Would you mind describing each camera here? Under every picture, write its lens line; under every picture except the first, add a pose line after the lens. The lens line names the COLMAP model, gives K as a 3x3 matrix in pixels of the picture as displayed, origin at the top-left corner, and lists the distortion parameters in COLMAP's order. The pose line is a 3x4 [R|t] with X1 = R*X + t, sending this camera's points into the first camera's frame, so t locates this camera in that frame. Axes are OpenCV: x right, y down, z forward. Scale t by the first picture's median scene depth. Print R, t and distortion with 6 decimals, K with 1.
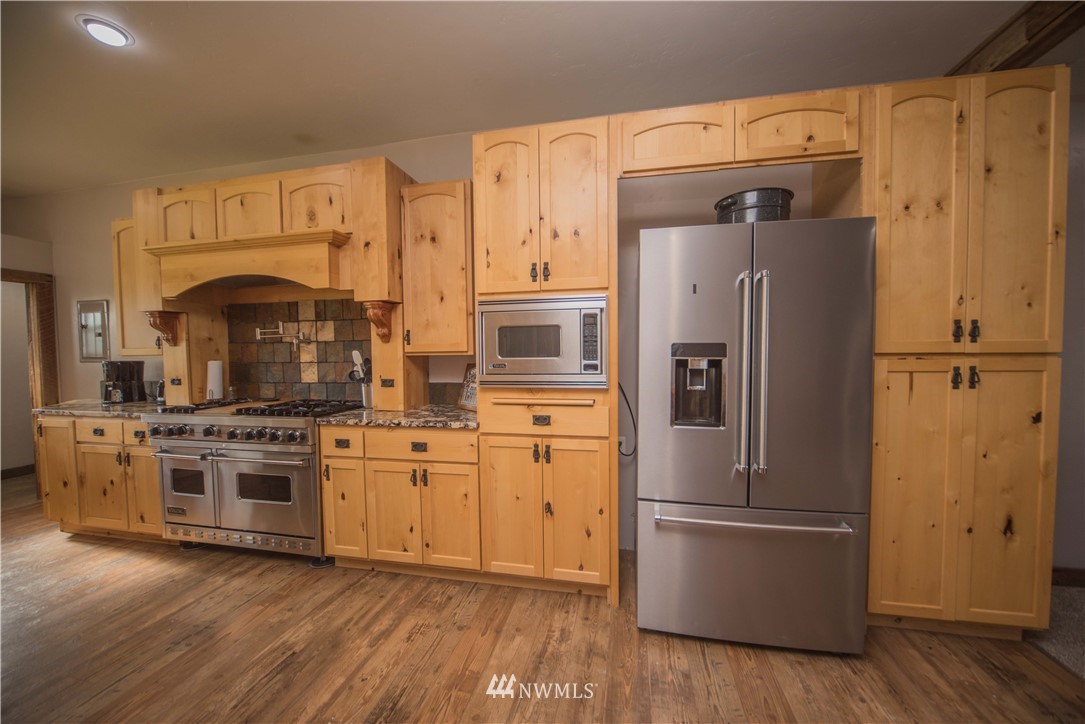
lens RADIAL K [[376.2, 0, 540.4], [0, 376.2, 366.8], [0, 0, 1]] dist [-0.016086, 0.001067]
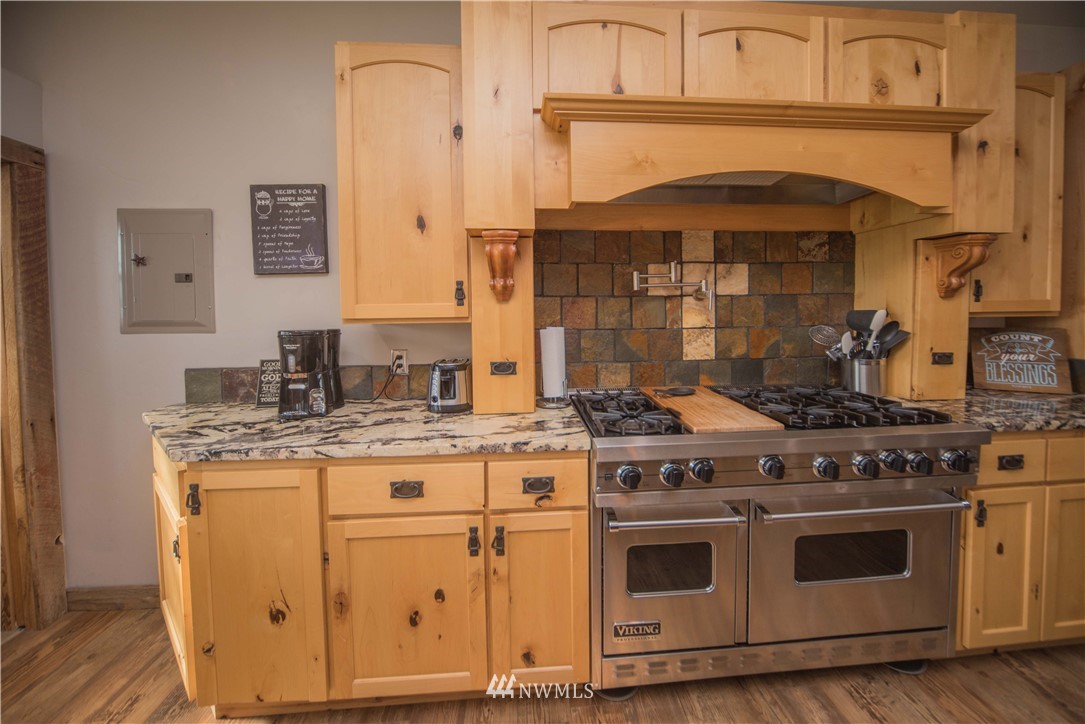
lens RADIAL K [[376.2, 0, 517.9], [0, 376.2, 322.1], [0, 0, 1]] dist [-0.016086, 0.001067]
pose [[0.963396, -0.008309, 0.267952, -1.519149], [0.011038, 0.999901, -0.008679, -0.028840], [-0.267853, 0.011319, 0.963393, 0.663531]]
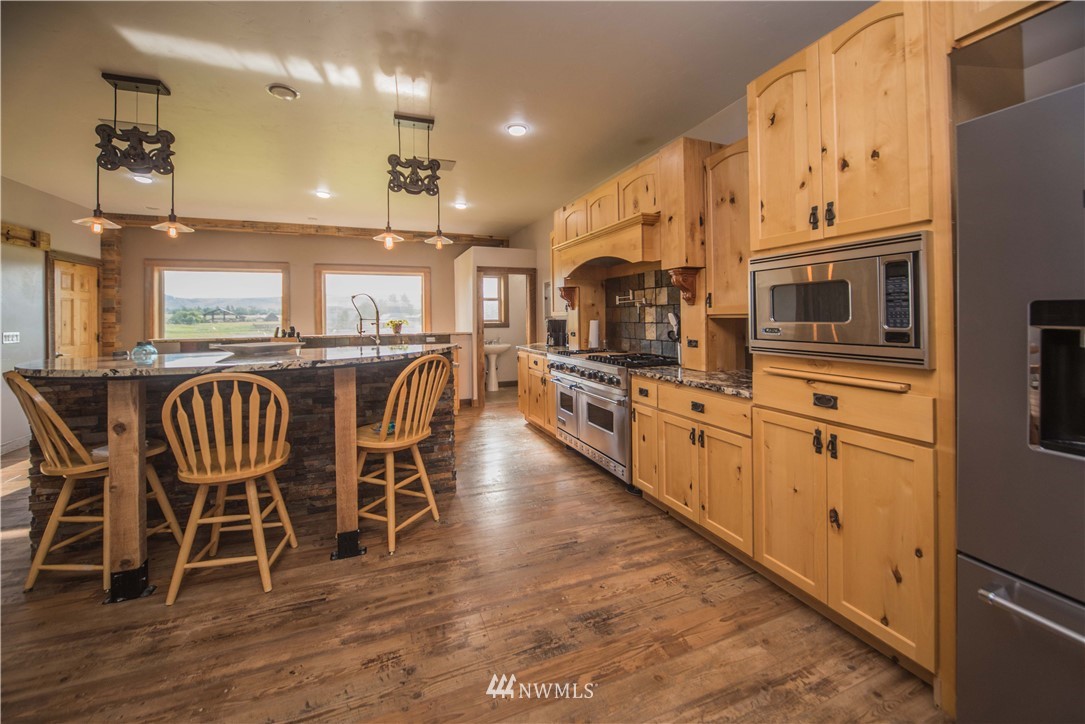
lens RADIAL K [[376.2, 0, 580.0], [0, 376.2, 315.2], [0, 0, 1]] dist [-0.016086, 0.001067]
pose [[0.643299, 0.004834, -0.765600, 0.233783], [-0.033323, 0.999209, -0.021690, -0.003991], [0.764890, 0.039465, 0.642951, 0.079102]]
